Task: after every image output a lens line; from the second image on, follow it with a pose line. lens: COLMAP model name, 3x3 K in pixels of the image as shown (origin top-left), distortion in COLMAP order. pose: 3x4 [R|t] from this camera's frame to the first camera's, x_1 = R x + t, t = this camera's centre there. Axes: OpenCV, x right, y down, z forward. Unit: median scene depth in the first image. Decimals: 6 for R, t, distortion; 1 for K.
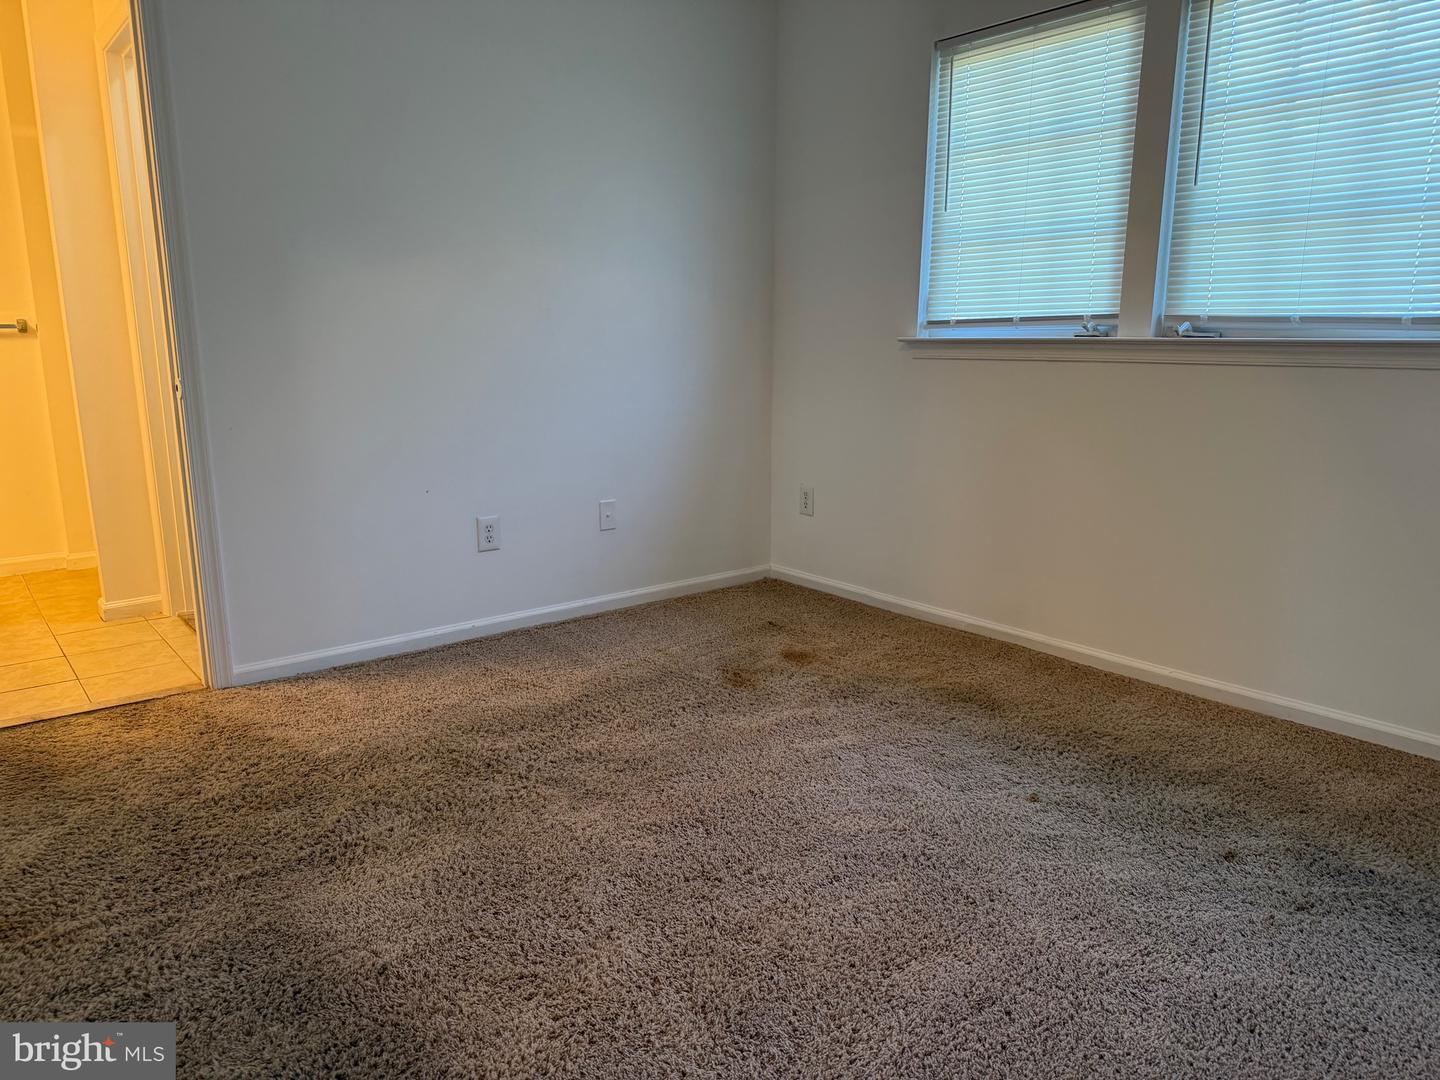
lens RADIAL K [[1033.0, 0, 723.2], [0, 1033.0, 542.8], [0, 0, 1]] dist [0.030925, -0.040822]
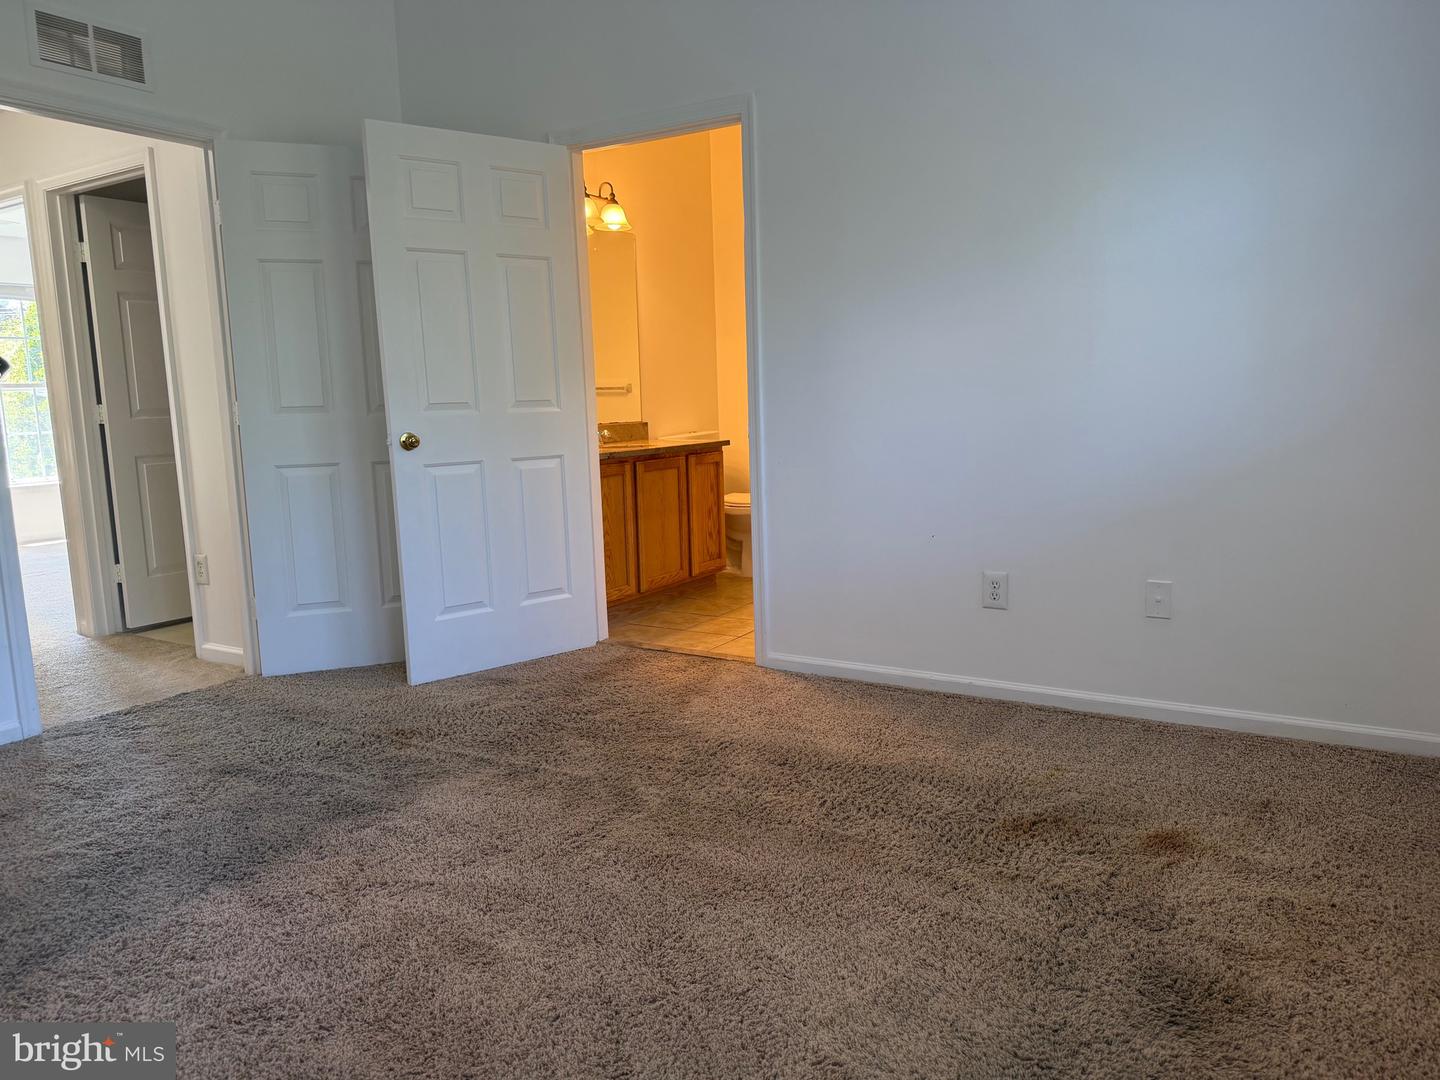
lens RADIAL K [[1021.3, 0, 720.0], [0, 1021.3, 540.0], [0, 0, 1]] dist [0.086400, -0.107873]
pose [[0.338034, 0.130959, -0.931978, 0.554853], [-0.164953, 0.983187, 0.078325, -0.086157], [0.926566, 0.127256, 0.353952, 0.440948]]
